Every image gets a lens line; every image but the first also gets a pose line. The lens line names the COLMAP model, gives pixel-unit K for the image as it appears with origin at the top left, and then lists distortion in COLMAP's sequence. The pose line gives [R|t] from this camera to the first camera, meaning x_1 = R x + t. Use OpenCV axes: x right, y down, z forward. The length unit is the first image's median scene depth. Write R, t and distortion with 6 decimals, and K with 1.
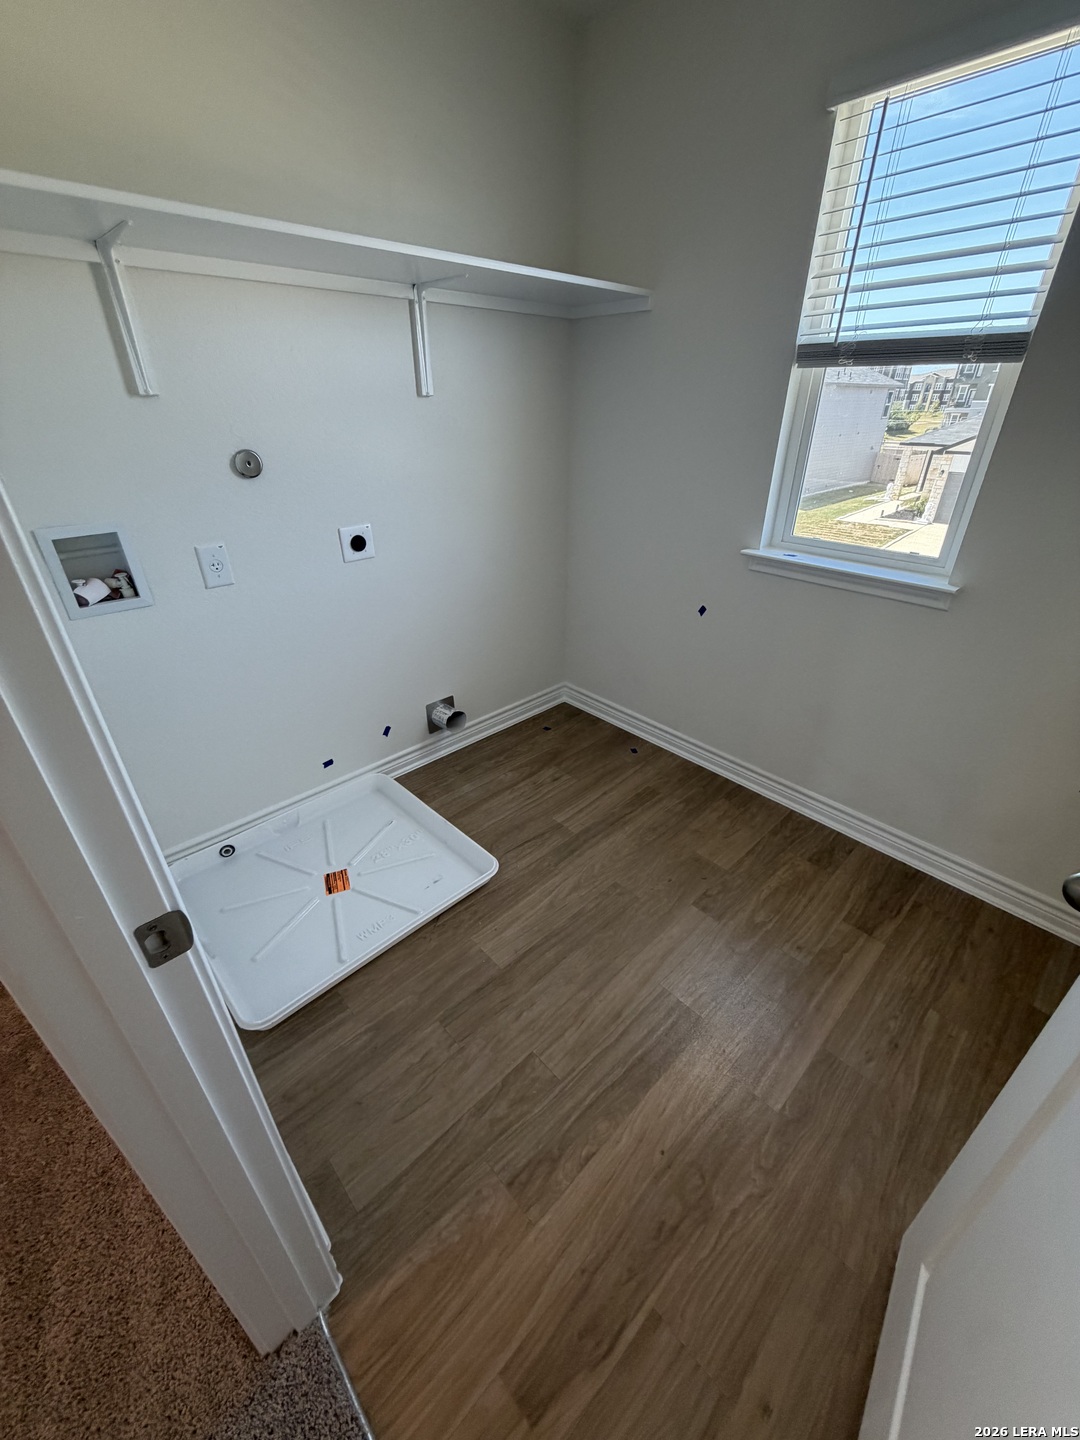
lens RADIAL K [[570.6, 0, 540.5], [0, 570.6, 715.6], [0, 0, 1]] dist [0.001292, 0.000019]
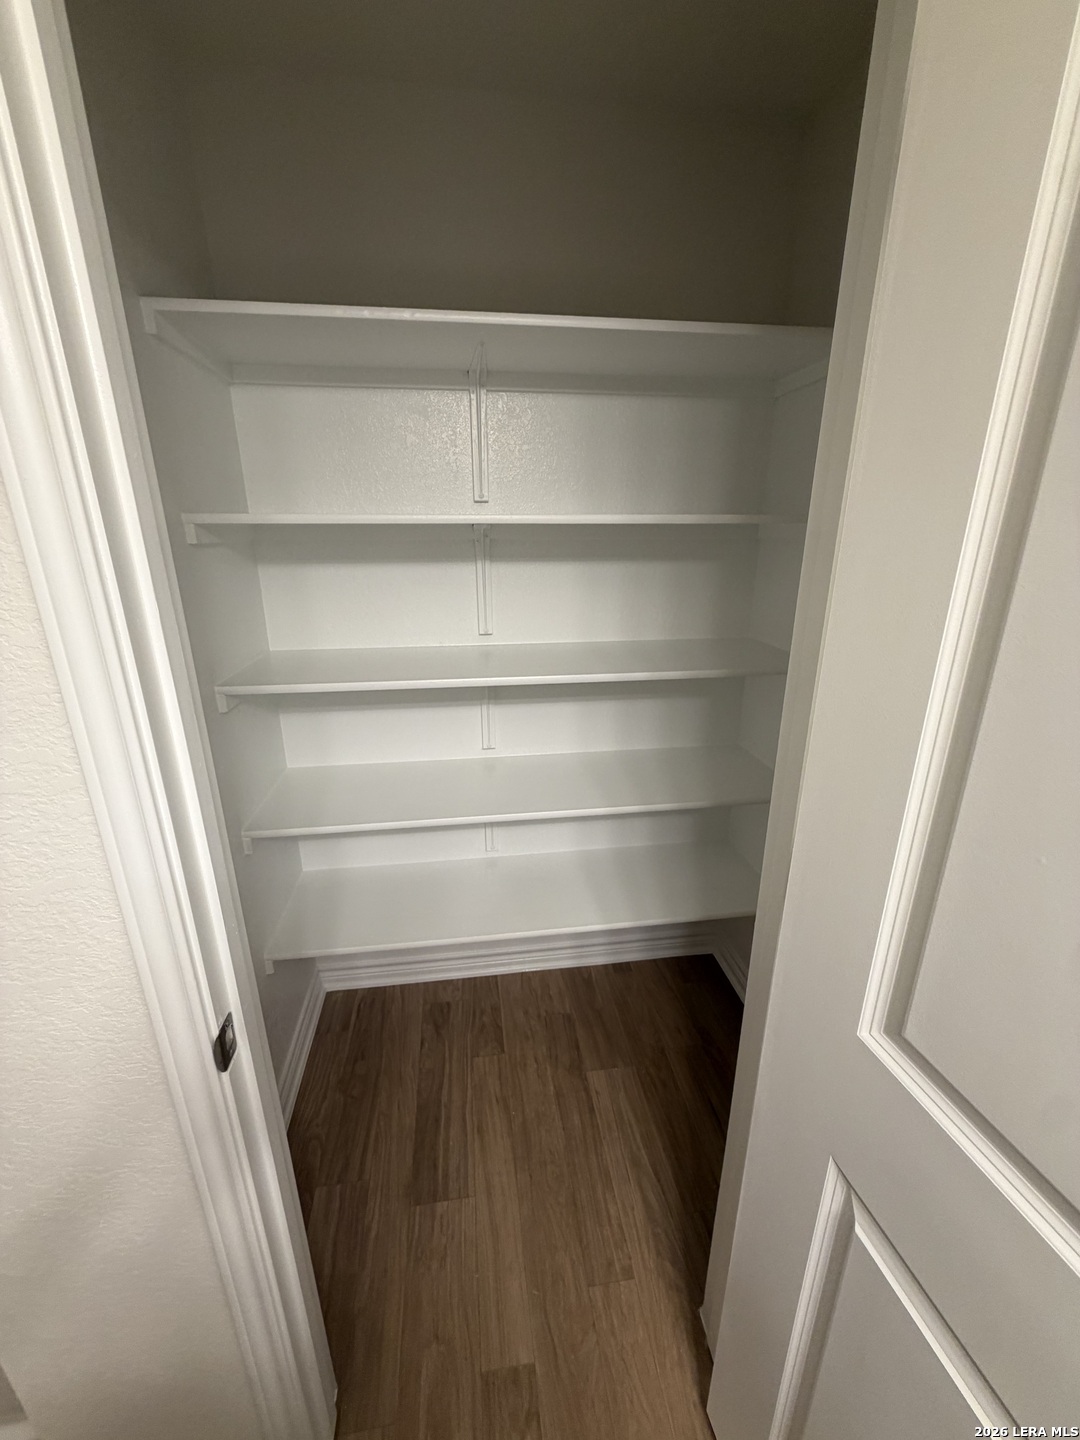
lens RADIAL K [[570.6, 0, 542.2], [0, 570.6, 712.7], [0, 0, 1]] dist [0.001292, 0.000019]
pose [[-0.567509, 0.256914, -0.782259, 0.709472], [-0.390680, 0.752289, 0.530500, -0.646470], [0.724777, 0.606677, -0.326560, 1.008008]]
